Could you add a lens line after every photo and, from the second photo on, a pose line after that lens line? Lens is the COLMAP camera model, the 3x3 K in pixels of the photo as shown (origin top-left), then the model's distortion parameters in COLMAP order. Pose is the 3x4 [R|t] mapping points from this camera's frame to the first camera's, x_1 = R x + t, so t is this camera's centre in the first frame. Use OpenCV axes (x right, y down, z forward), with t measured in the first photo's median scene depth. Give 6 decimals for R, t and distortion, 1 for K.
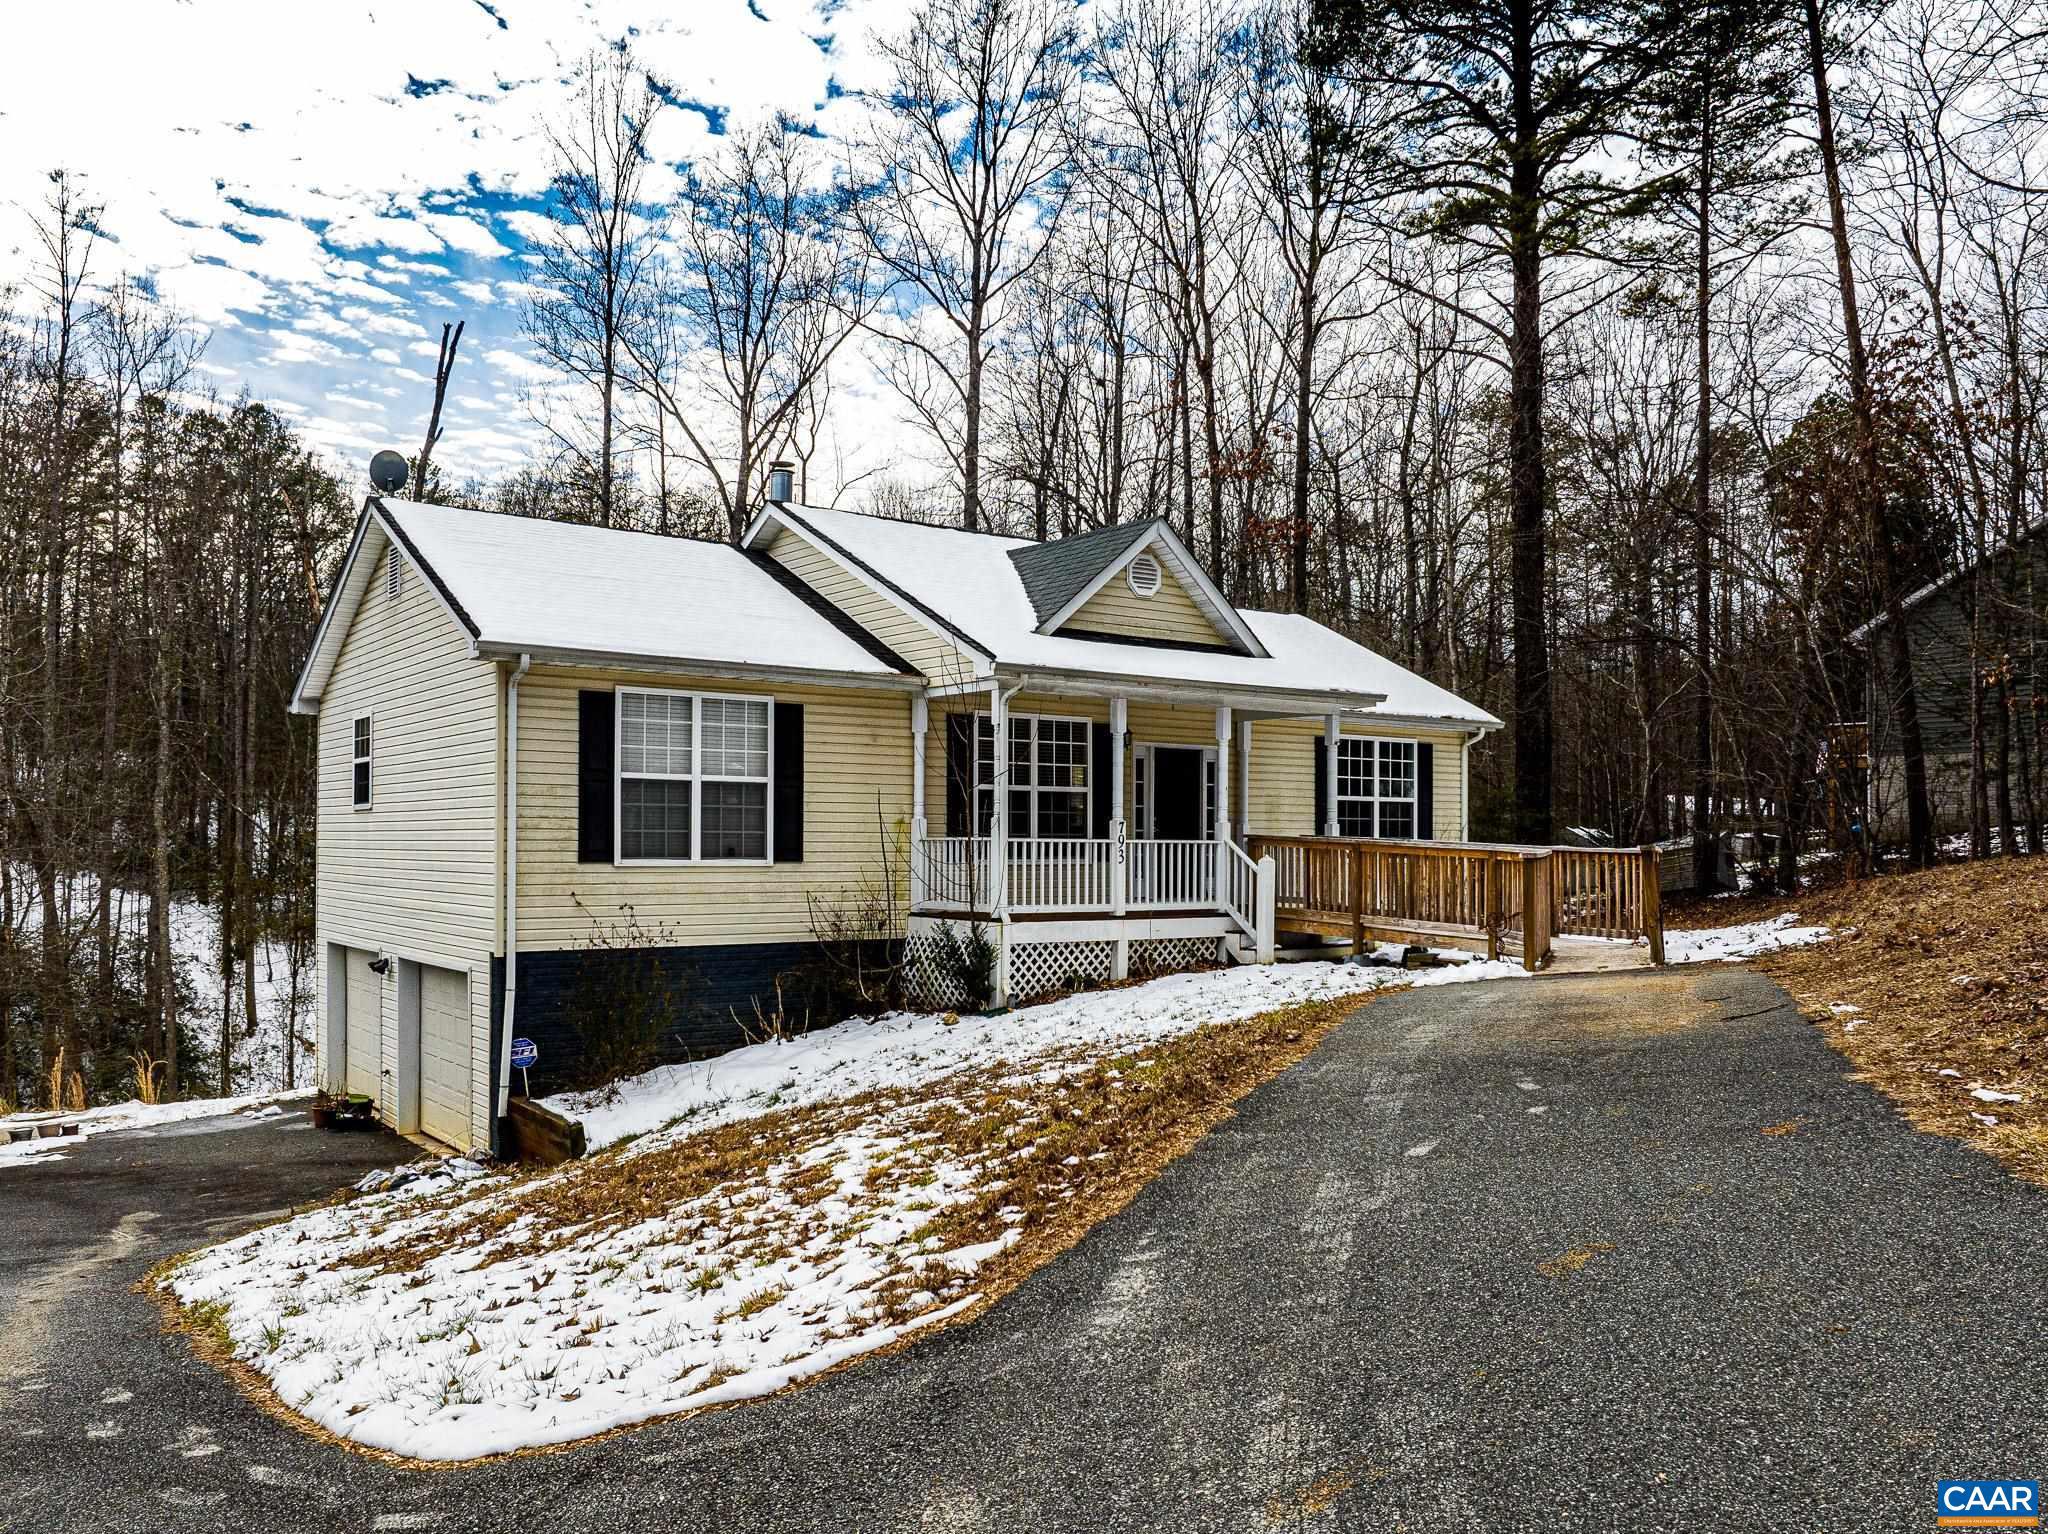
lens RADIAL K [[1598.6, 0, 1027.8], [0, 1598.6, 784.0], [0, 0, 1]] dist [-0.006091, -0.000289]
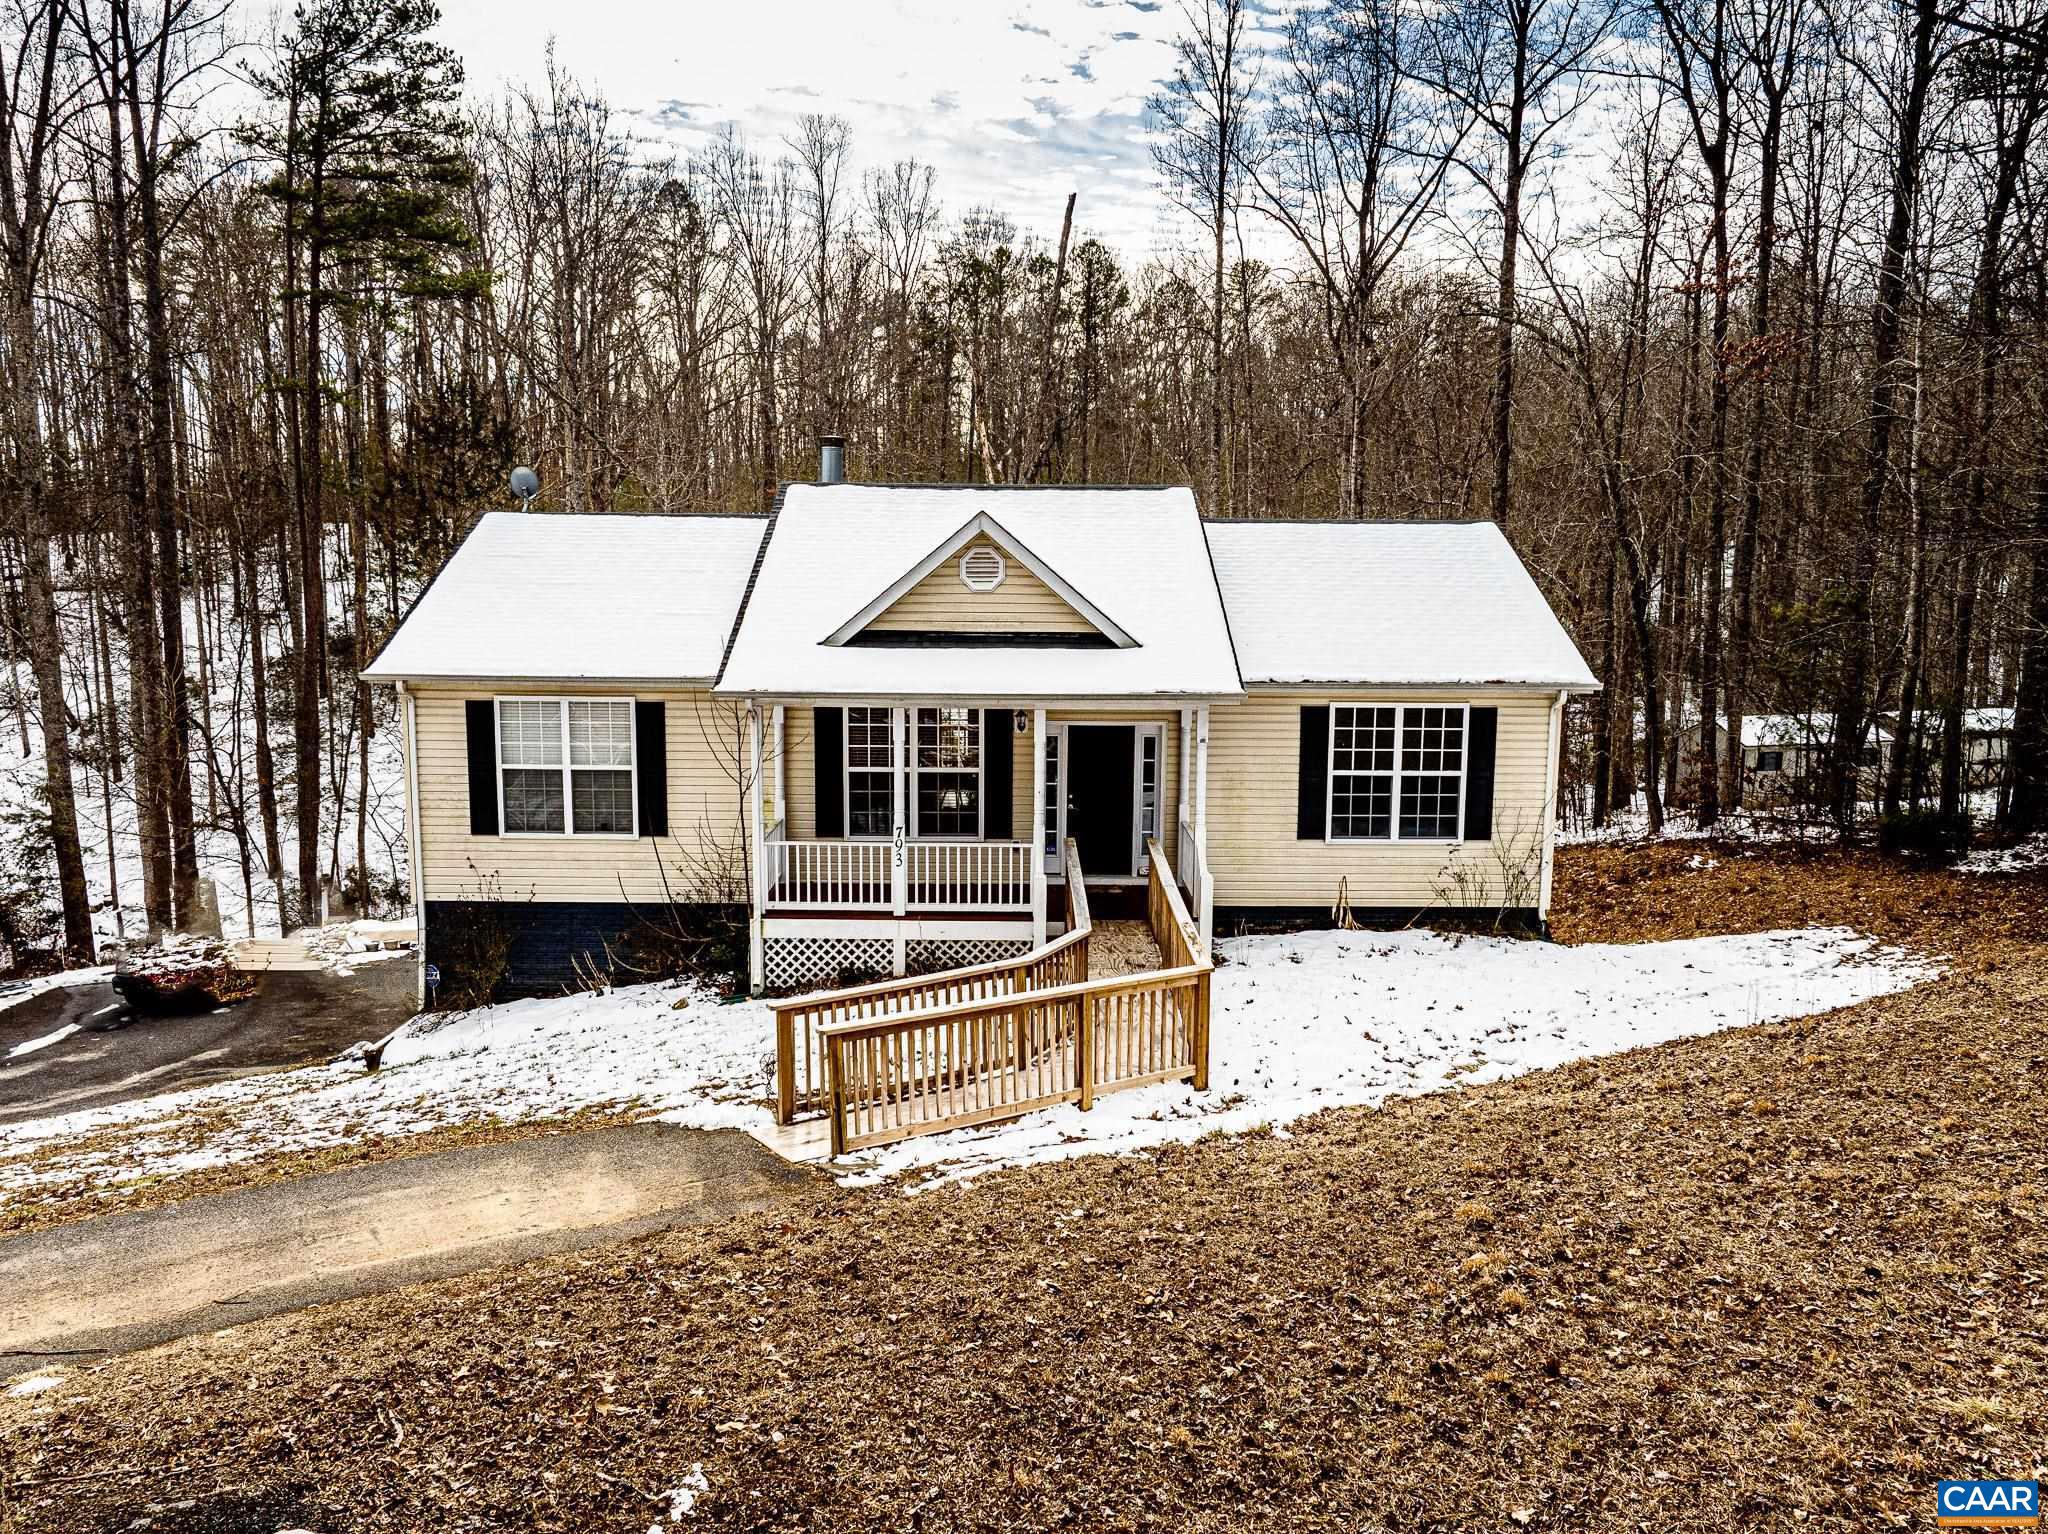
lens RADIAL K [[1449.5, 0, 1028.8], [0, 1449.5, 756.3], [0, 0, 1]] dist [-0.050143, 0.009380]
pose [[0.808966, 0.081820, -0.582133, 0.688817], [0.017508, 0.986474, 0.162981, -0.178013], [0.587594, -0.142038, 0.796592, 0.323202]]
